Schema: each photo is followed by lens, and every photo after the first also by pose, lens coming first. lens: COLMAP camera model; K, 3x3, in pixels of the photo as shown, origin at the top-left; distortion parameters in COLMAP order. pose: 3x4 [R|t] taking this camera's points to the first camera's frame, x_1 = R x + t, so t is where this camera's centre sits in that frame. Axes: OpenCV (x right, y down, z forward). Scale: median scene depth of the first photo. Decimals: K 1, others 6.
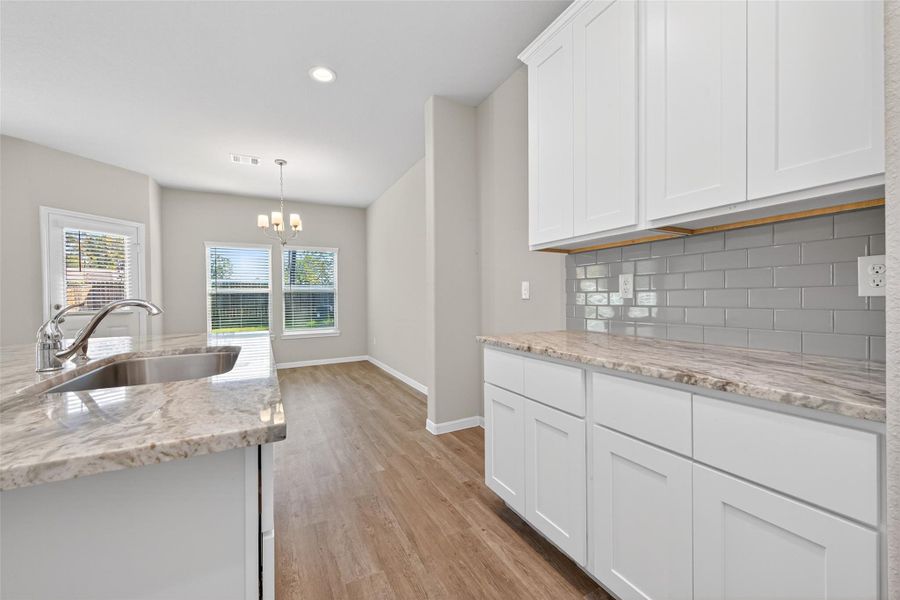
lens RADIAL K [[354.4, 0, 460.8], [0, 354.4, 300.5], [0, 0, 1]] dist [0.000050, -0.001142]
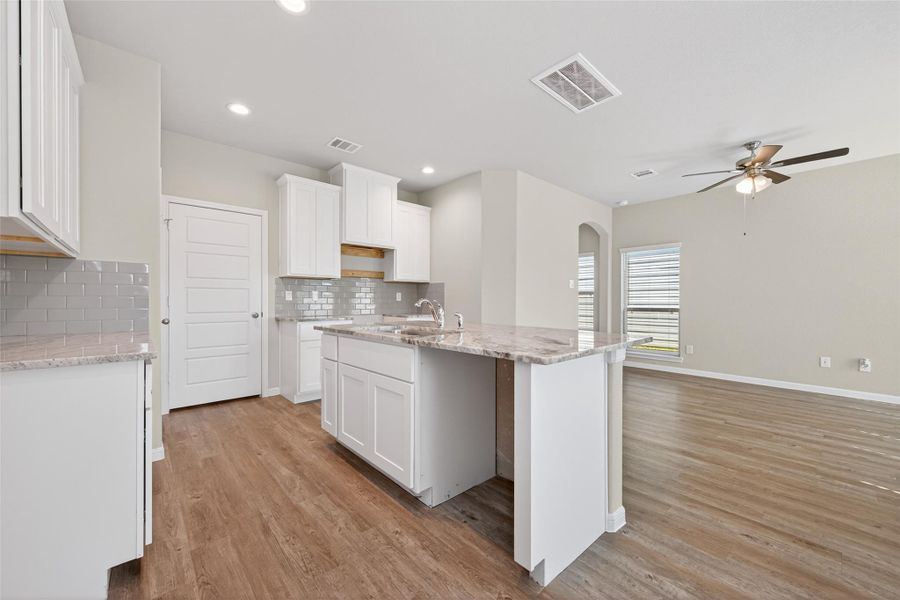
lens RADIAL K [[354.4, 0, 458.1], [0, 354.4, 299.0], [0, 0, 1]] dist [0.000050, -0.001142]
pose [[-0.973173, 0.011077, -0.229810, -0.191145], [0.011134, 0.999937, 0.001047, 0.000871], [0.229807, -0.001540, -0.973235, 0.898752]]
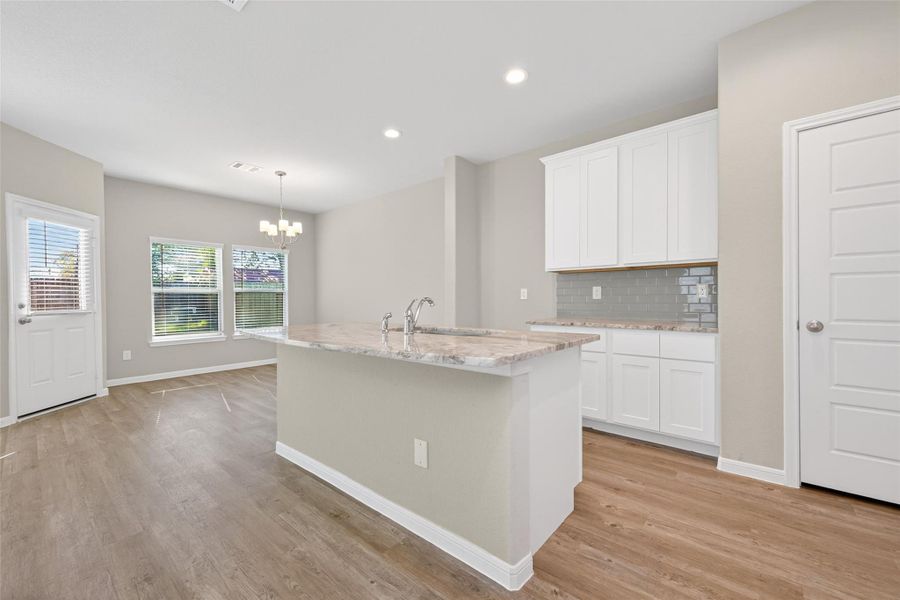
lens RADIAL K [[354.4, 0, 458.2], [0, 354.4, 298.0], [0, 0, 1]] dist [0.000050, -0.001142]
pose [[0.930653, 0.007542, 0.365825, -0.432858], [-0.002213, 0.999885, -0.014984, 0.009390], [-0.365896, 0.013136, 0.930563, -0.235843]]
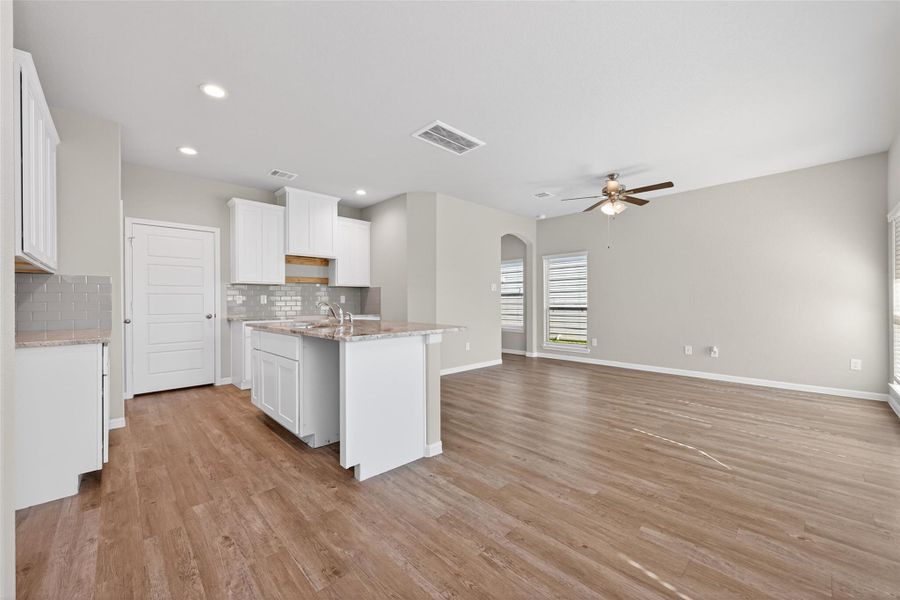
lens RADIAL K [[354.4, 0, 458.3], [0, 354.4, 298.3], [0, 0, 1]] dist [0.000050, -0.001142]
pose [[-0.964287, 0.017884, -0.264255, -0.357056], [0.019452, 0.999805, -0.003317, 0.001221], [0.264144, -0.008339, -0.964447, 1.161156]]
